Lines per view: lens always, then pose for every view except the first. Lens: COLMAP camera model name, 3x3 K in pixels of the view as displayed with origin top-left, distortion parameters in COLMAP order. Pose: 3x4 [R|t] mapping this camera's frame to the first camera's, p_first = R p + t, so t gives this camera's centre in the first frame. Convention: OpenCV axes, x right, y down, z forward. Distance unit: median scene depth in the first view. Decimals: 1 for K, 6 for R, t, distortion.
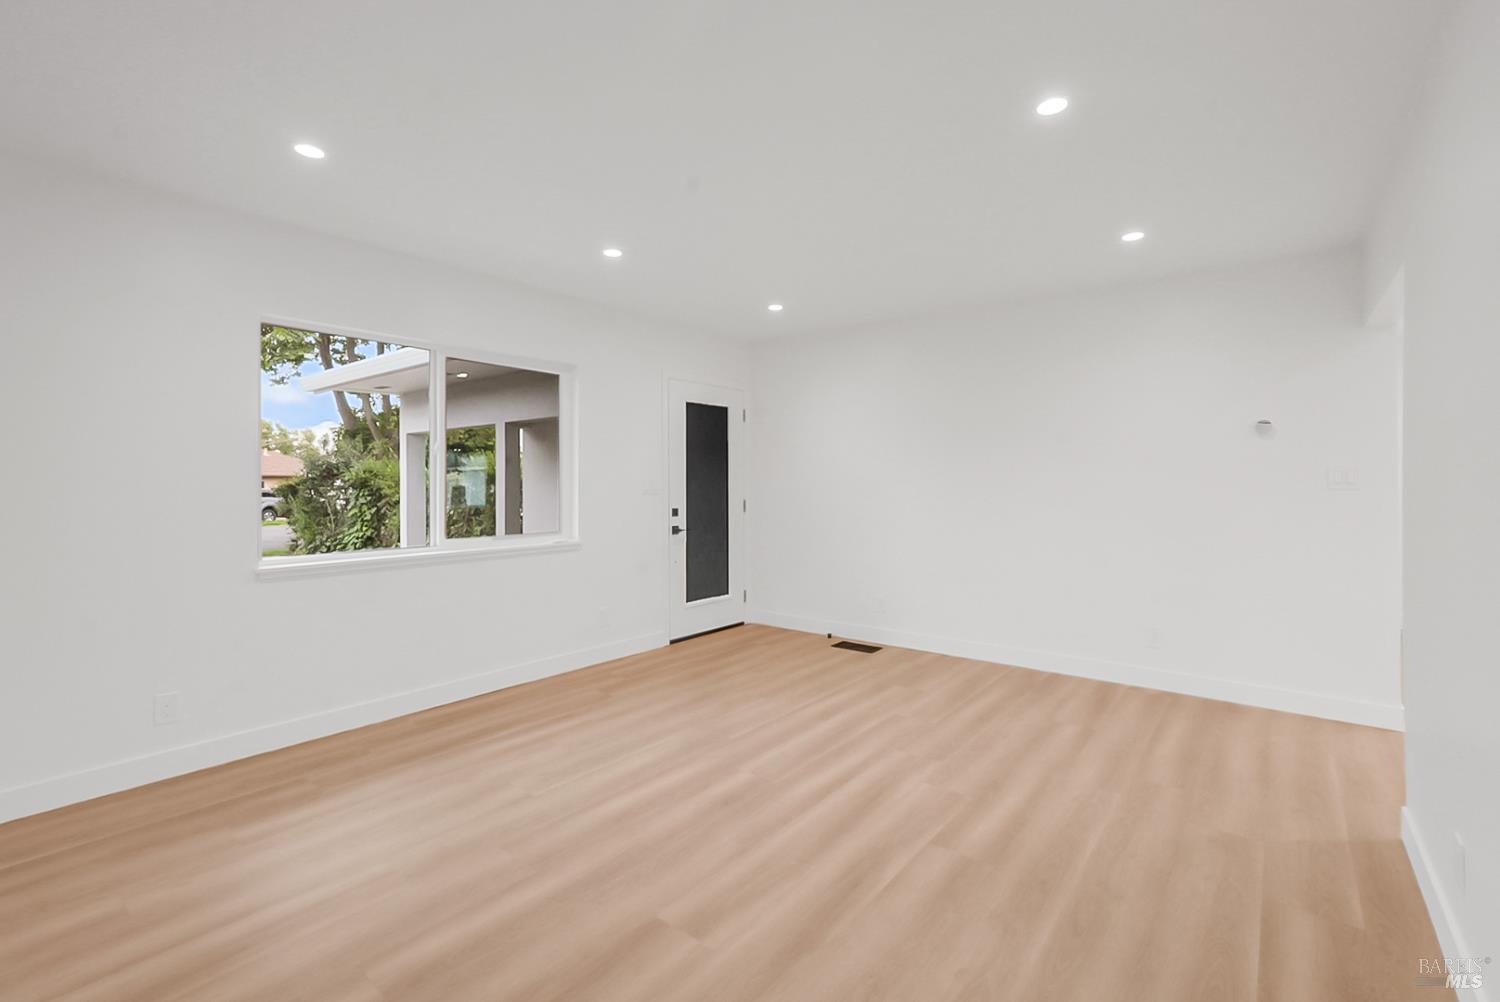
lens RADIAL K [[664.3, 0, 750.9], [0, 664.3, 482.9], [0, 0, 1]] dist [-0.001621, -0.000056]
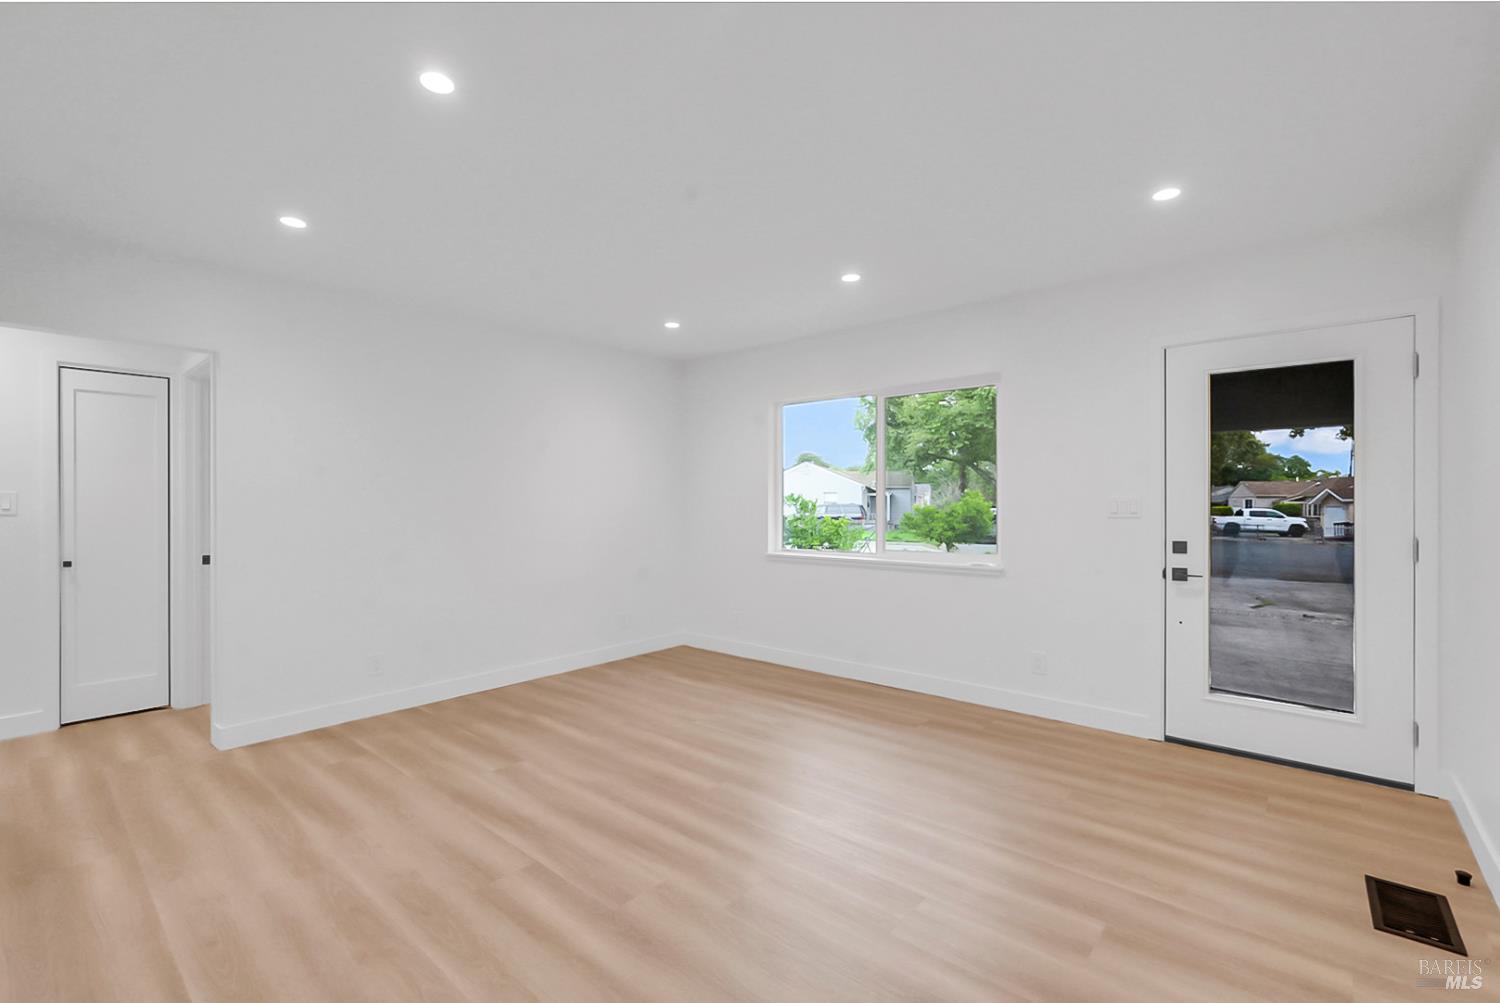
lens RADIAL K [[652.6, 0, 752.9], [0, 652.6, 501.4], [0, 0, 1]] dist [-0.008827, 0.000038]
pose [[-0.023459, 0.000900, -0.999724, 0.819470], [-0.002141, 0.999997, 0.000951, -0.002027], [0.999722, 0.002163, -0.023457, 0.889383]]
